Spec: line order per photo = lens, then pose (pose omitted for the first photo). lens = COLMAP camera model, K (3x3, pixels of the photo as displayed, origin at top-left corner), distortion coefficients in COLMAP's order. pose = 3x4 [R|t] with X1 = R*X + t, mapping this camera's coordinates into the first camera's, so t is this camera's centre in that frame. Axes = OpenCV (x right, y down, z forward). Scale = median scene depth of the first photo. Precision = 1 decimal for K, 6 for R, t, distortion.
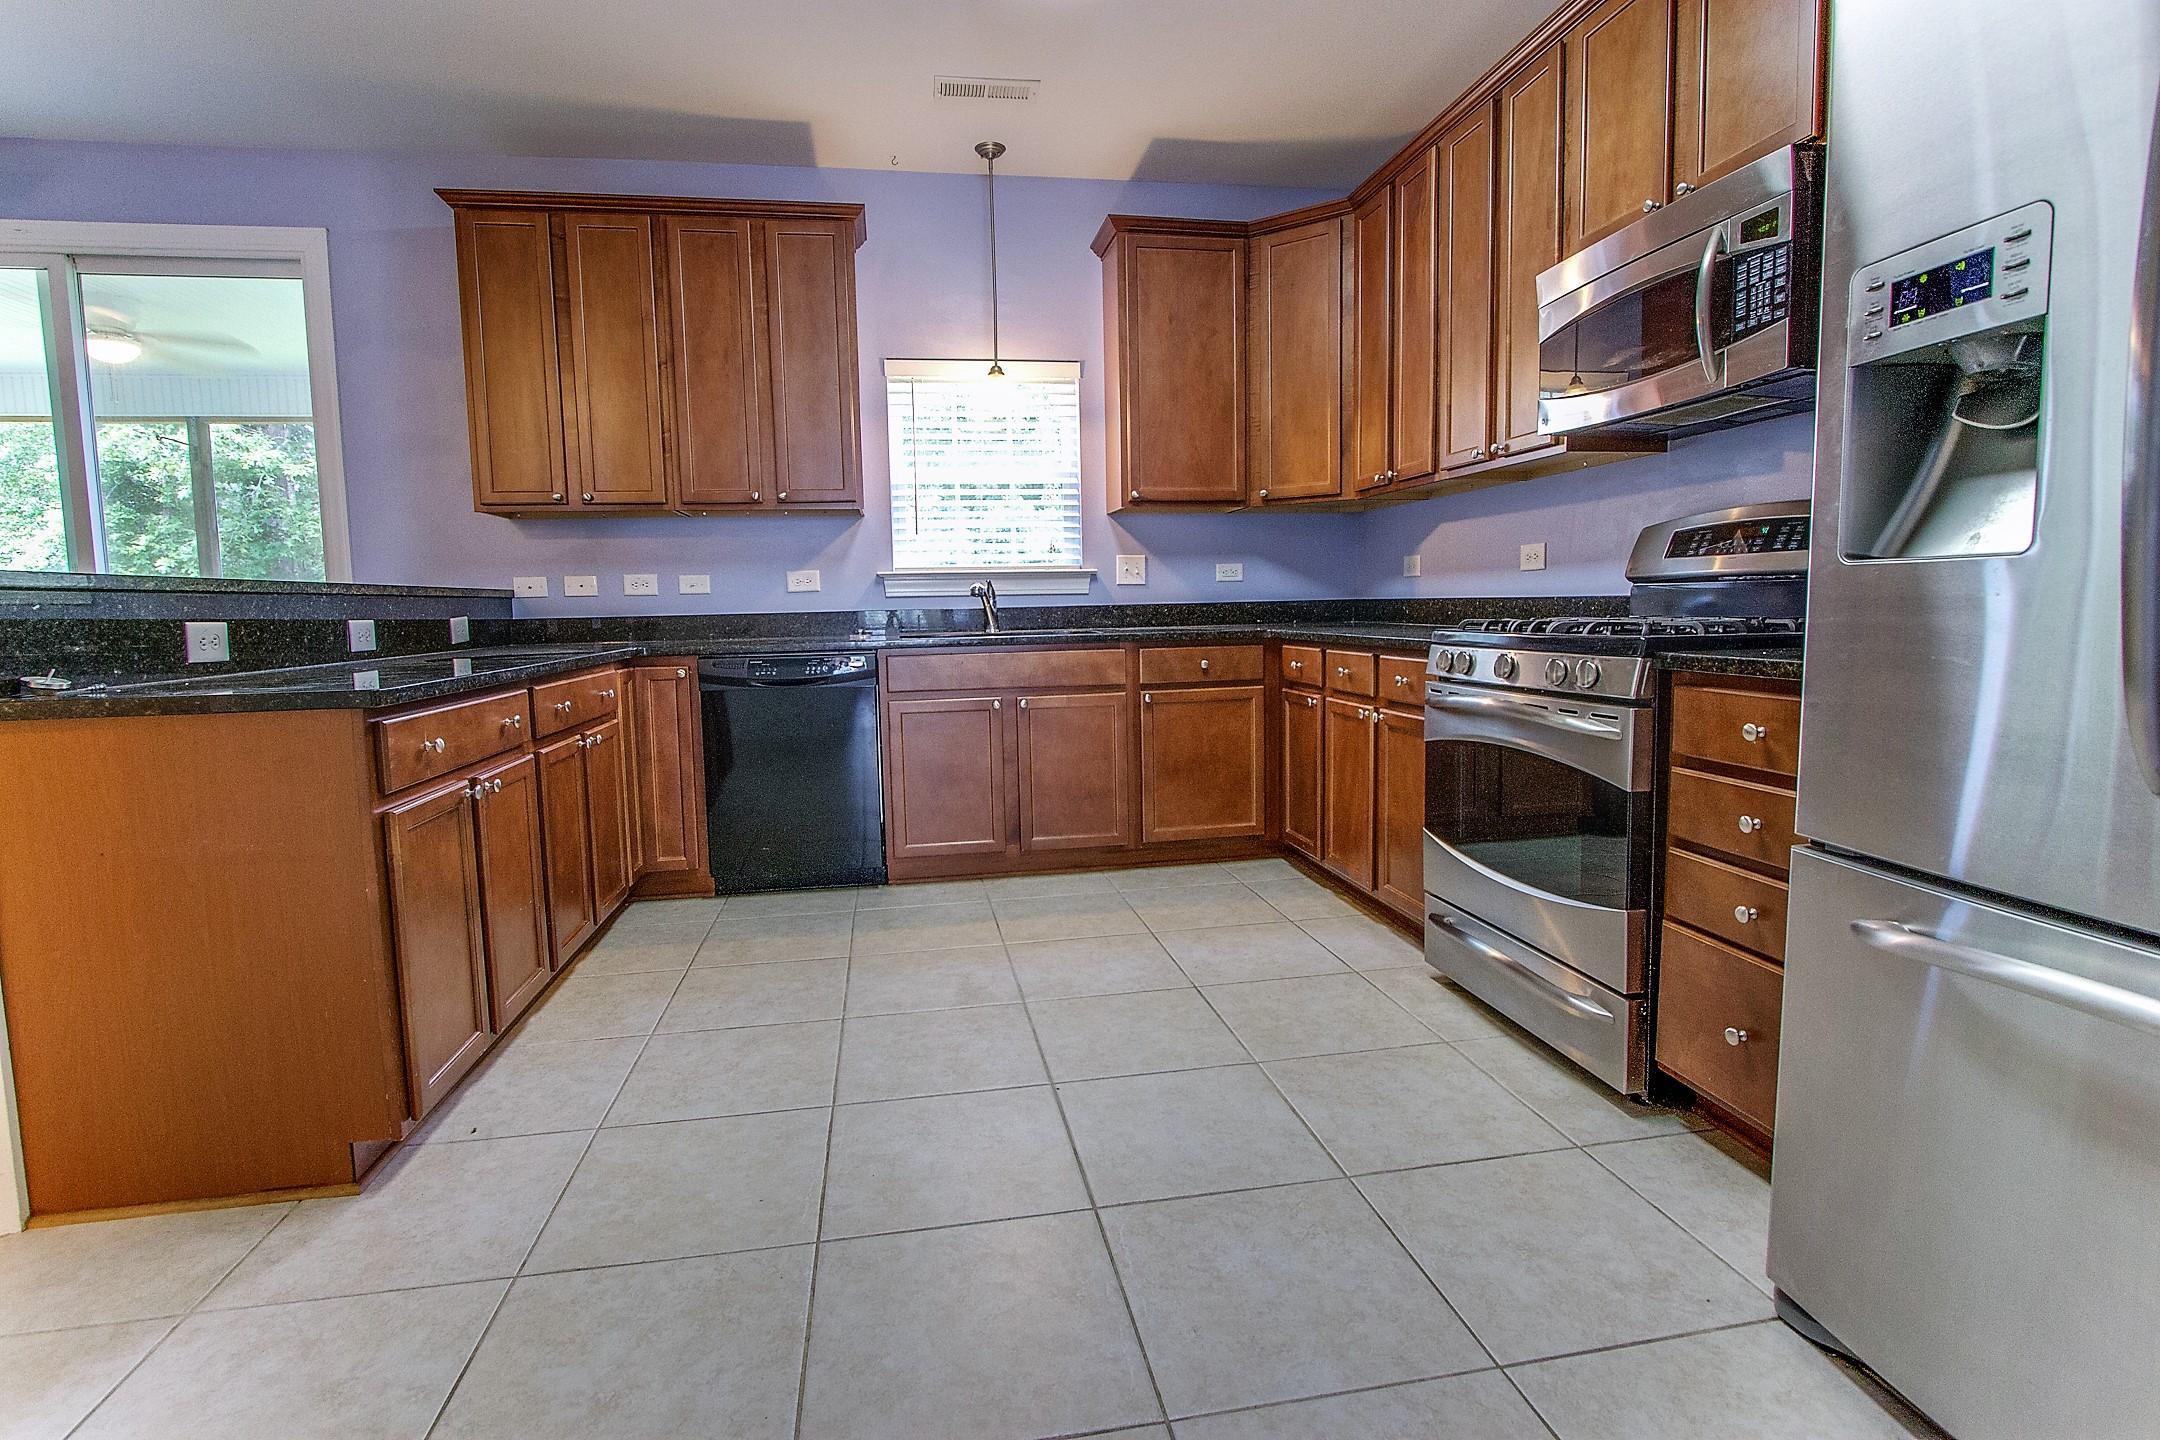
lens RADIAL K [[1013.1, 0, 1073.2], [0, 1013.1, 707.6], [0, 0, 1]] dist [-0.018752, 0.002823]
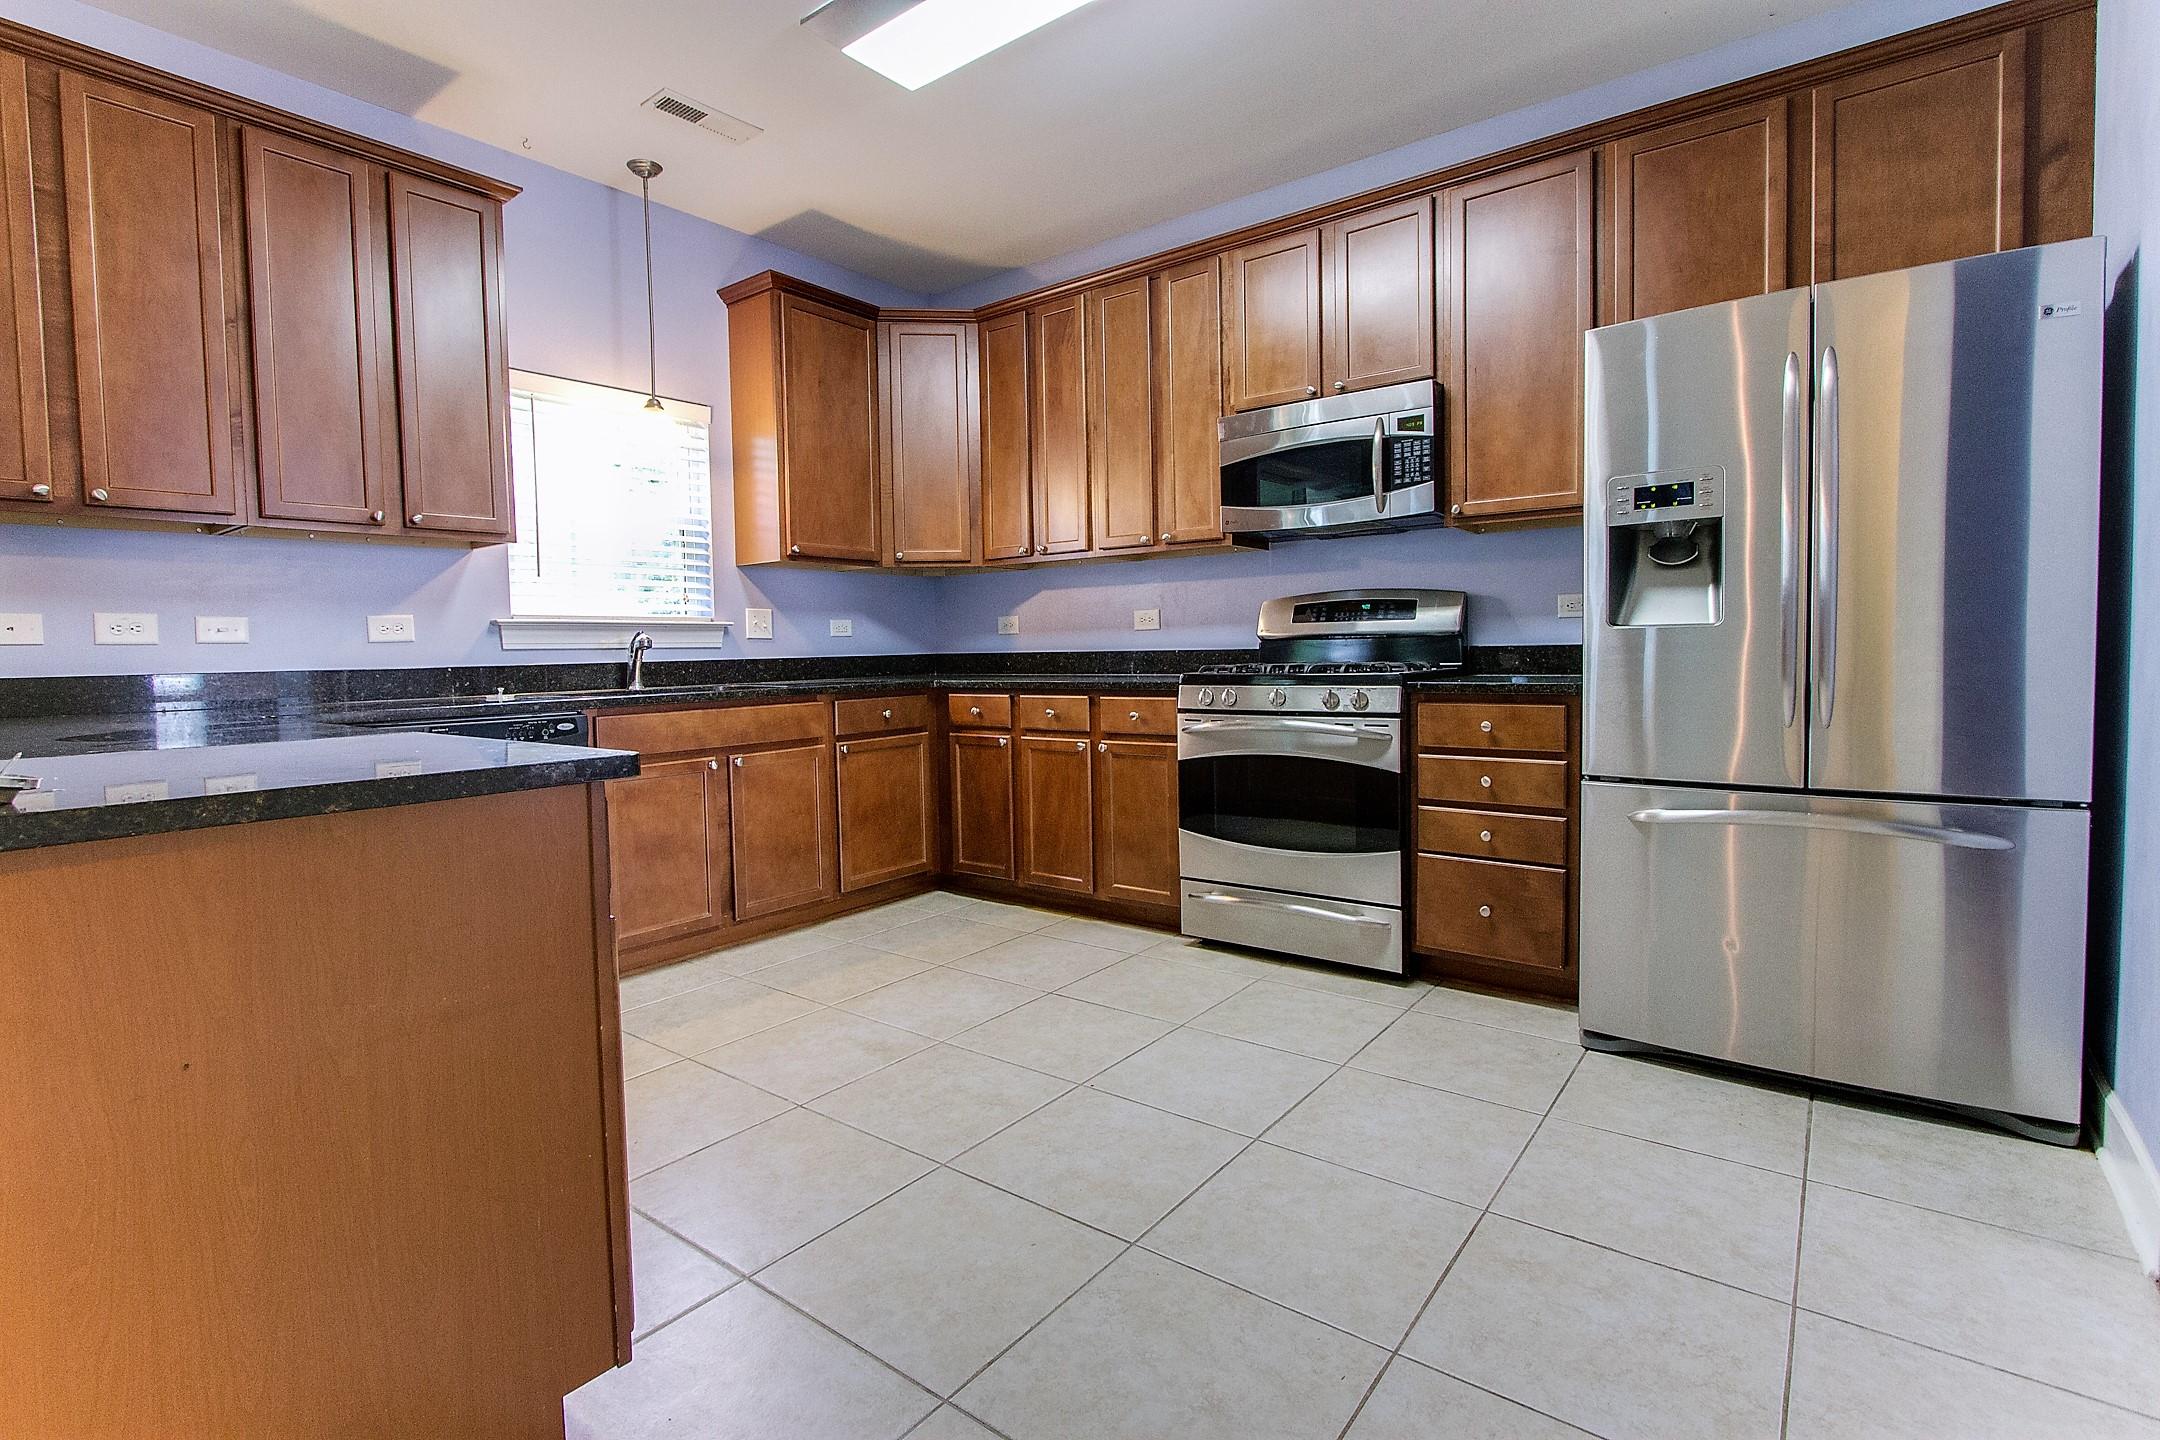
lens RADIAL K [[1013.1, 0, 1065.1], [0, 1013.1, 708.4], [0, 0, 1]] dist [-0.018752, 0.002823]
pose [[0.739578, -0.032657, 0.672278, -0.482691], [0.073021, 0.996820, -0.031909, -0.001497], [-0.669098, 0.072690, 0.739610, 0.105454]]
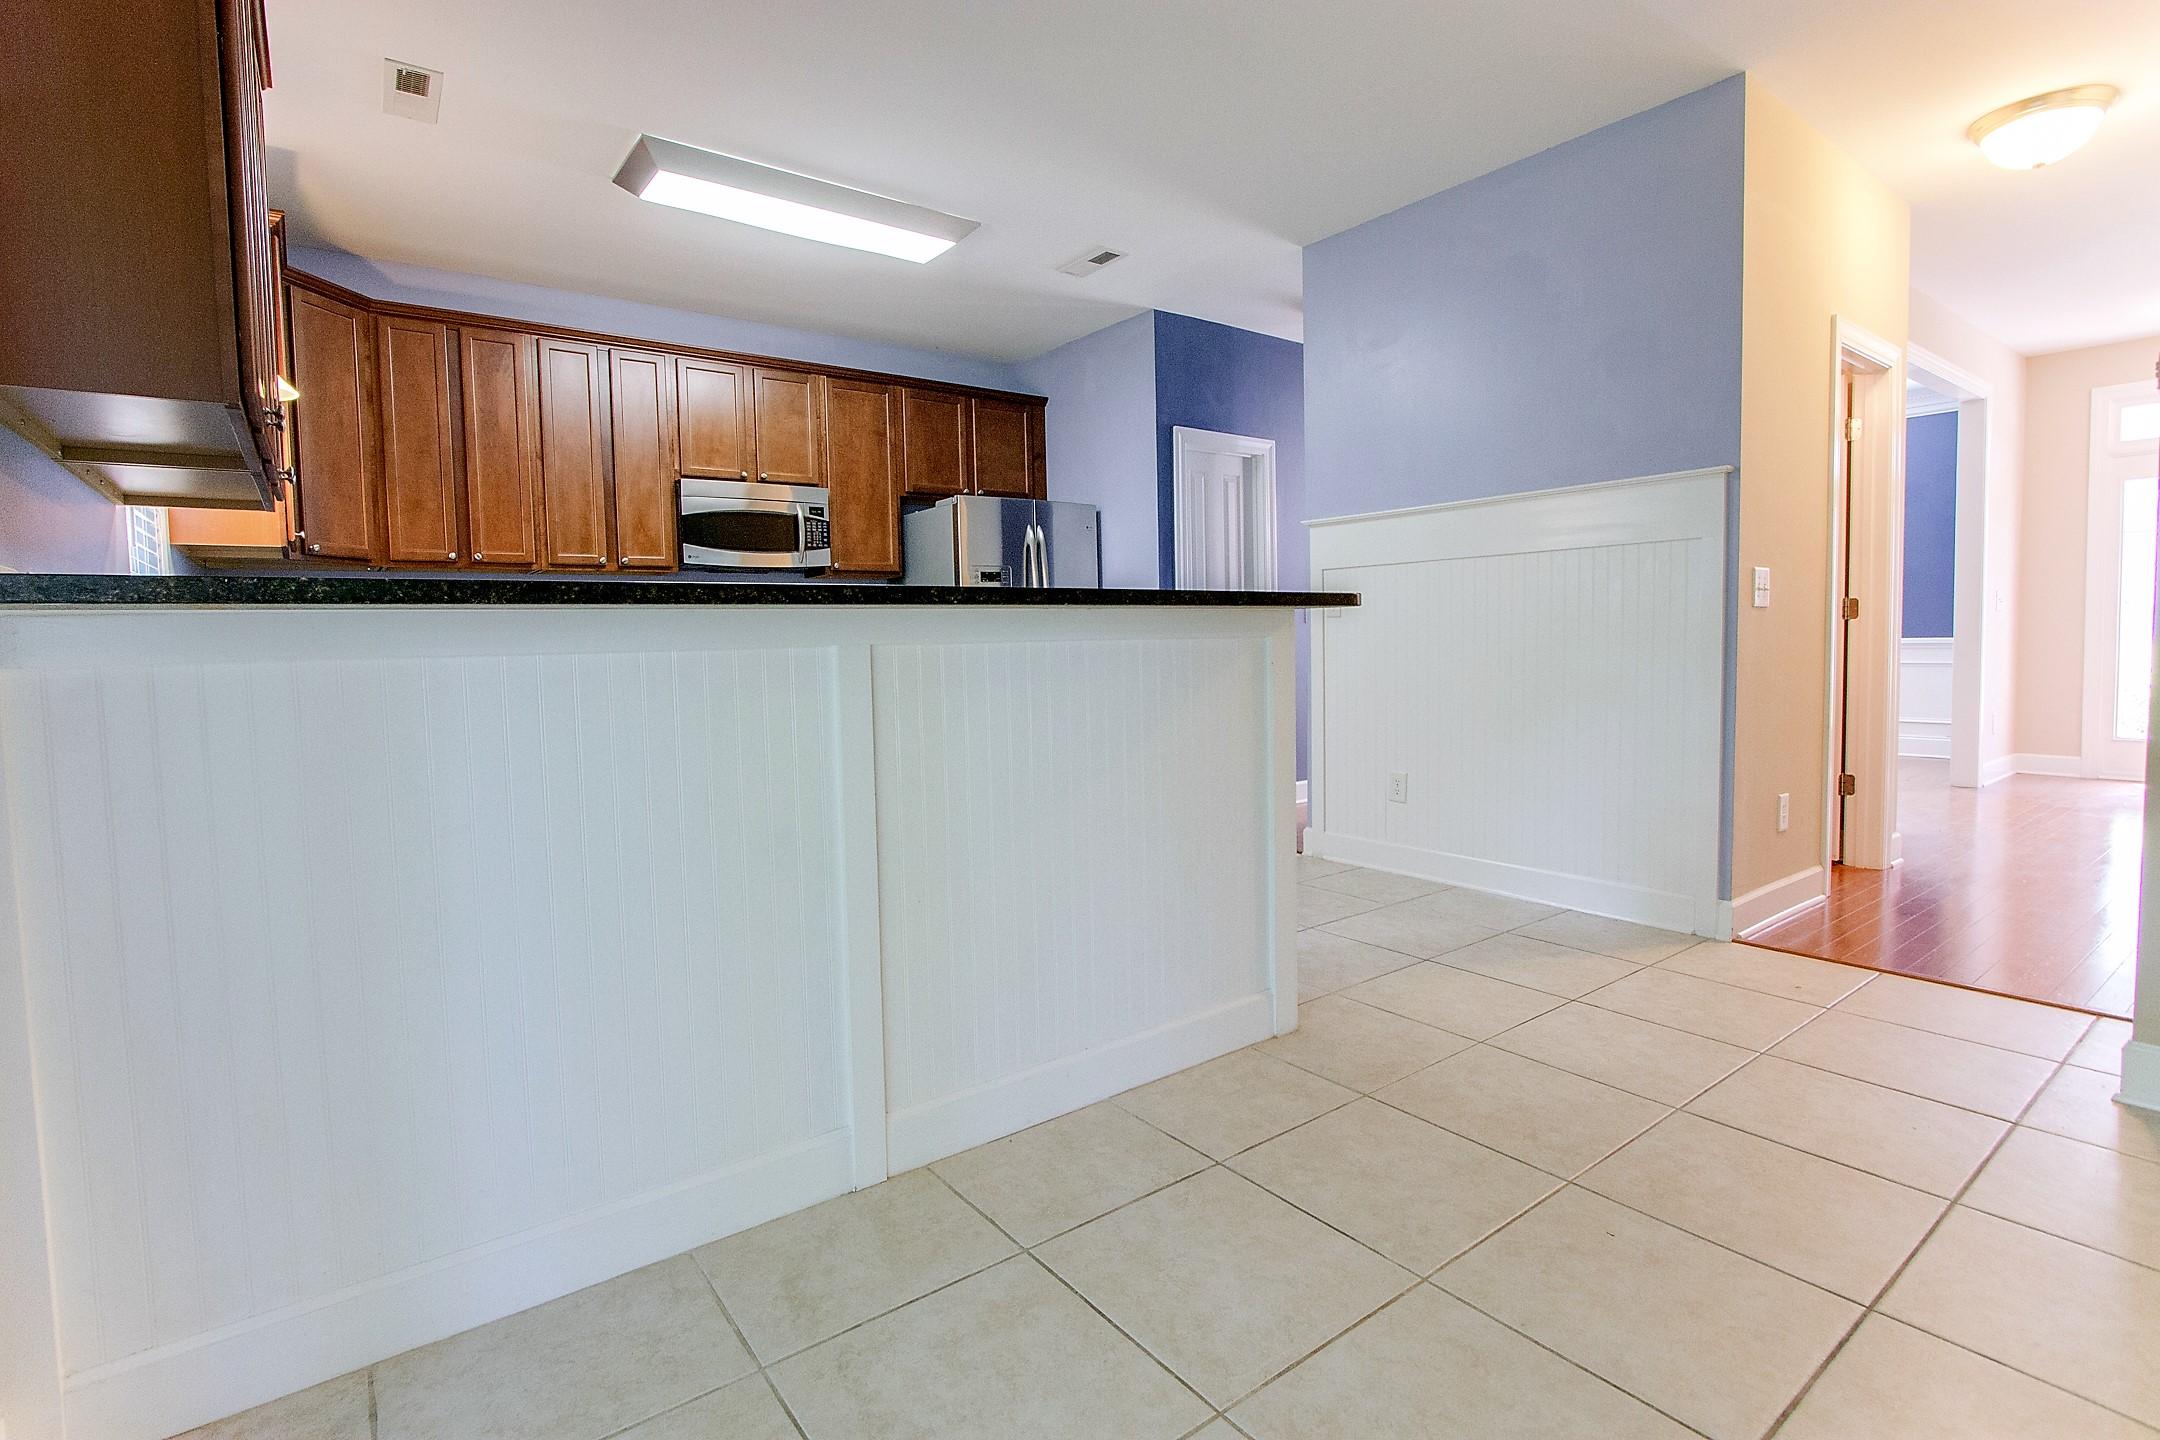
lens RADIAL K [[1013.1, 0, 1080.0], [0, 1013.1, 711.2], [0, 0, 1]] dist [-0.018752, 0.002823]
pose [[-0.456586, -0.031514, 0.889121, -1.183665], [0.124443, 0.987286, 0.098898, -0.069962], [-0.880933, 0.155800, -0.446859, 0.942772]]
